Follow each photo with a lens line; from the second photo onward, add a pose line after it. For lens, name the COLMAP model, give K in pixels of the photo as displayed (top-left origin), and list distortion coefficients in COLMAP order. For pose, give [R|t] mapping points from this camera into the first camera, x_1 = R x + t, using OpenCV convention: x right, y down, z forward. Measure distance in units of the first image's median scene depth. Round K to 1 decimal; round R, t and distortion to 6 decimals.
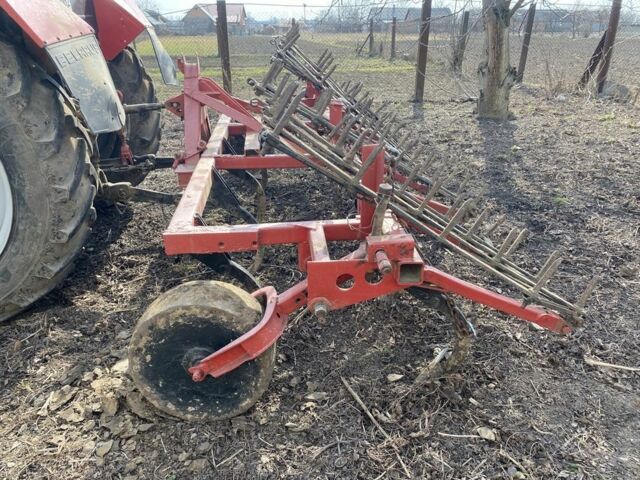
lens RADIAL K [[464.6, 0, 320.9], [0, 464.6, 236.2], [0, 0, 1]] dist [0.027613, -0.026273]
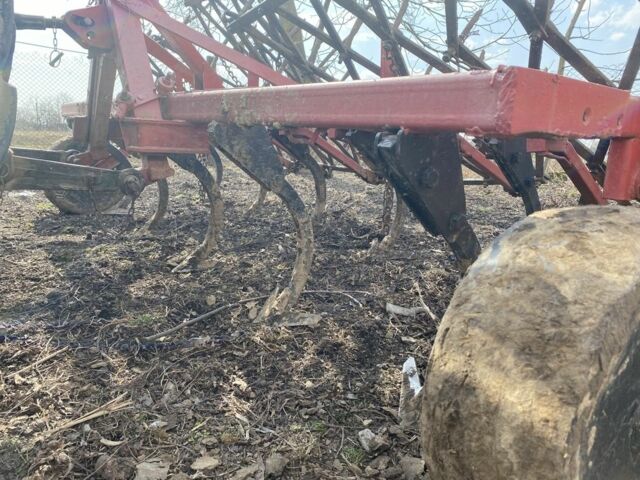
lens RADIAL K [[464.6, 0, 317.4], [0, 464.6, 238.8], [0, 0, 1]] dist [0.027613, -0.026273]
pose [[0.840492, -0.062970, 0.538153, -0.565673], [0.166203, 0.975305, -0.145456, 0.123577], [-0.515704, 0.211697, 0.830201, 0.666784]]
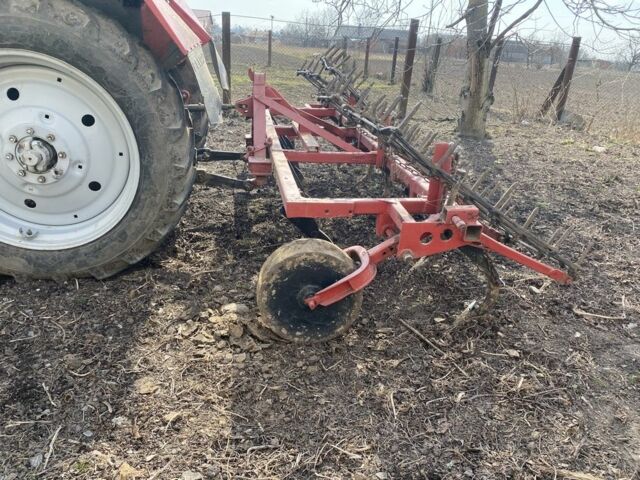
lens RADIAL K [[464.6, 0, 319.0], [0, 464.6, 243.9], [0, 0, 1]] dist [0.027613, -0.026273]
pose [[0.995177, 0.036858, 0.090913, -0.308222], [-0.035944, 0.999286, -0.011668, 0.111498], [-0.091278, 0.008344, 0.995791, -0.292815]]
